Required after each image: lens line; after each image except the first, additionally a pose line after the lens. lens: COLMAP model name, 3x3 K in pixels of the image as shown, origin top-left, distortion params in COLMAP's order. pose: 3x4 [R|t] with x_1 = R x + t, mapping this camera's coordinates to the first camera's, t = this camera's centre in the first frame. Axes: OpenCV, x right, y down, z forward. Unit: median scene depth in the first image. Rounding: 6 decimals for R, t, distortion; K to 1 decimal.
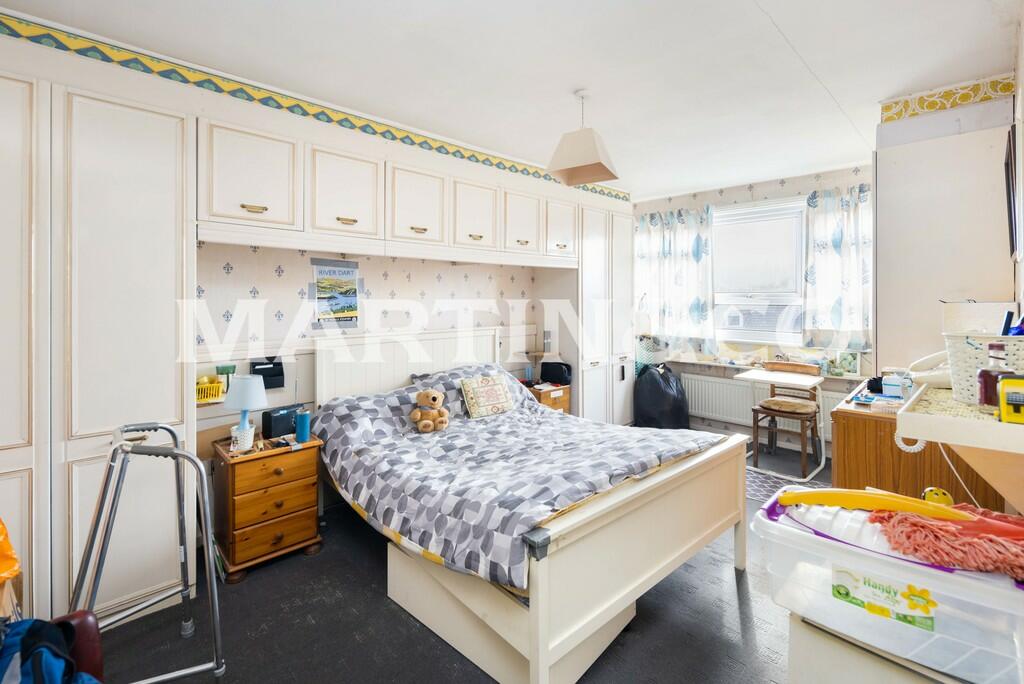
lens RADIAL K [[464.9, 0, 515.6], [0, 464.9, 290.9], [0, 0, 1]] dist [0.001624, 0.000173]
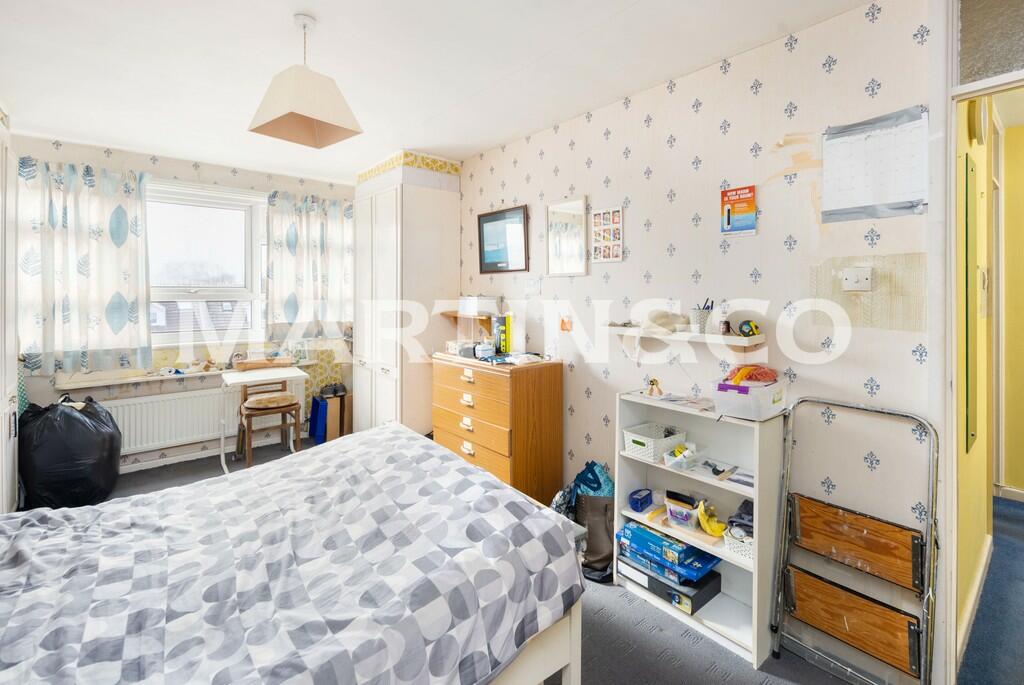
lens RADIAL K [[464.9, 0, 515.6], [0, 464.9, 291.4], [0, 0, 1]] dist [0.001624, 0.000173]
pose [[0.053585, -0.002895, 0.998559, -0.366245], [-0.015914, 0.999866, 0.003752, -0.002301], [-0.998436, -0.016092, 0.053531, 0.402270]]
